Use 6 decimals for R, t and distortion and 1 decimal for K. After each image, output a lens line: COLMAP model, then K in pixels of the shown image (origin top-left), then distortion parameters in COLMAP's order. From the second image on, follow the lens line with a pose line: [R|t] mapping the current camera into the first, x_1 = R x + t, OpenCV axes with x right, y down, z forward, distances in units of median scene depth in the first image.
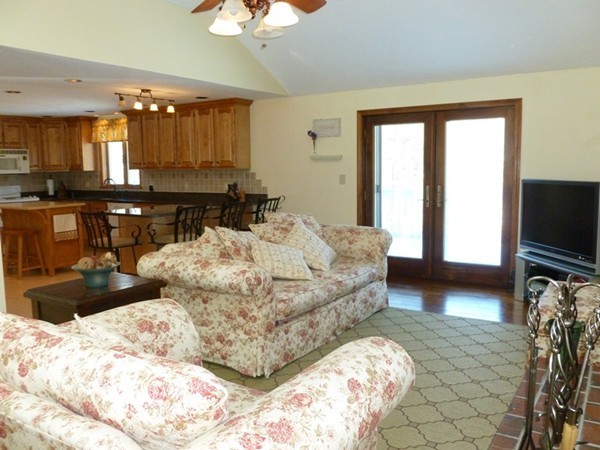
lens RADIAL K [[533.5, 0, 296.9], [0, 533.5, 225.9], [0, 0, 1]] dist [-0.009234, -0.000716]
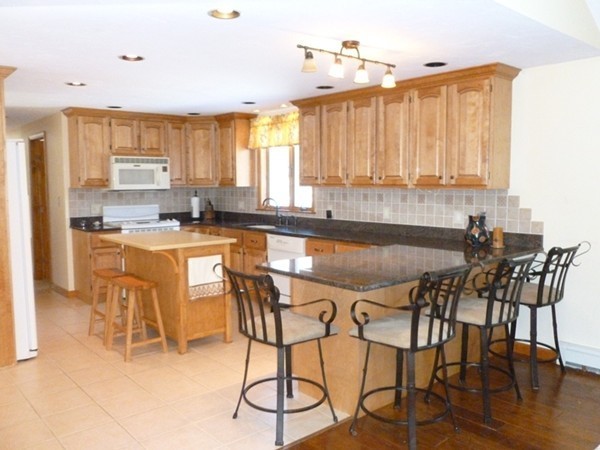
lens RADIAL K [[533.5, 0, 301.7], [0, 533.5, 224.0], [0, 0, 1]] dist [-0.009234, -0.000716]
pose [[0.966630, 0.031401, -0.254245, -0.134400], [-0.038747, 0.998962, -0.023937, -0.040822], [0.253230, 0.032989, 0.966844, 0.336596]]
